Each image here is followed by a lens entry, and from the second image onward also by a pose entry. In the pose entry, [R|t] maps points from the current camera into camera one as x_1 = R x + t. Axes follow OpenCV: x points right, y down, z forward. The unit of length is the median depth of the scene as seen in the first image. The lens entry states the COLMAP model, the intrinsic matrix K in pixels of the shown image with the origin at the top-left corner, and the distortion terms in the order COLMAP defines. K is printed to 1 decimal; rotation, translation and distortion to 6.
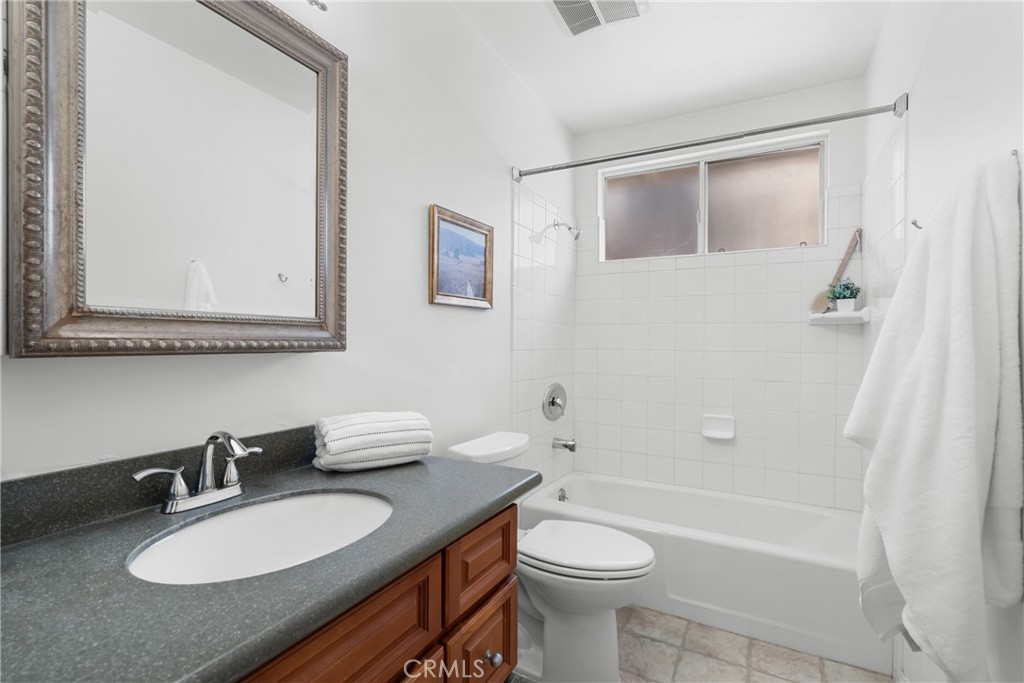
lens RADIAL K [[467.9, 0, 519.2], [0, 467.9, 343.1], [0, 0, 1]] dist [-0.003565, 0.000223]
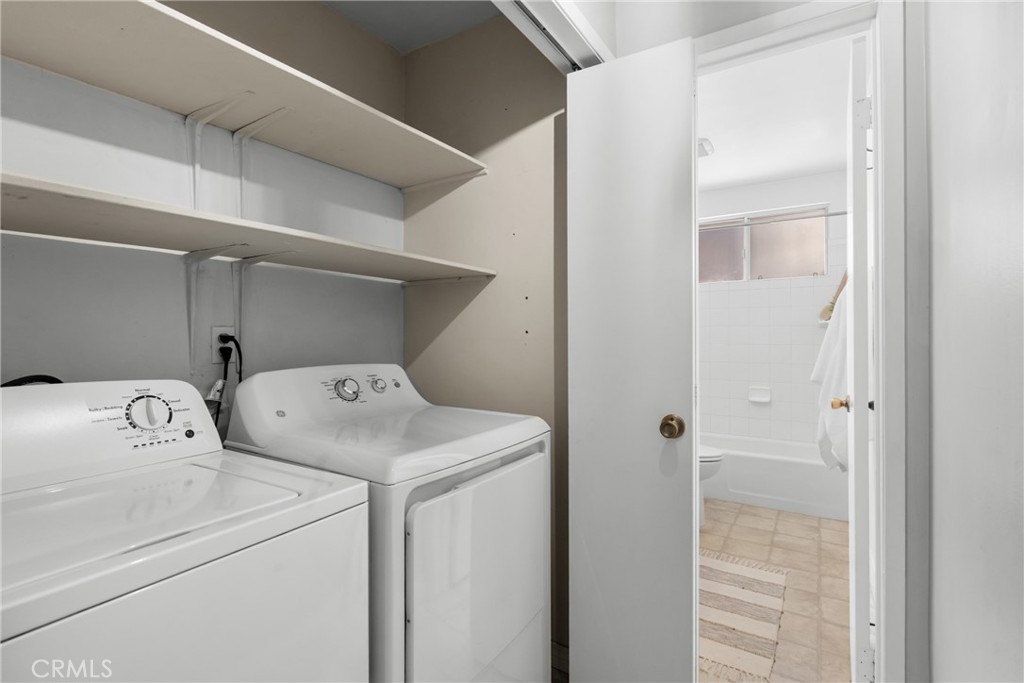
lens RADIAL K [[479.0, 0, 514.2], [0, 479.0, 326.3], [0, 0, 1]] dist [-0.002431, -0.000202]
pose [[0.996743, -0.008185, -0.080229, -0.314360], [0.006406, 0.999729, -0.022399, -0.015842], [0.080391, 0.021812, 0.996525, -0.805658]]
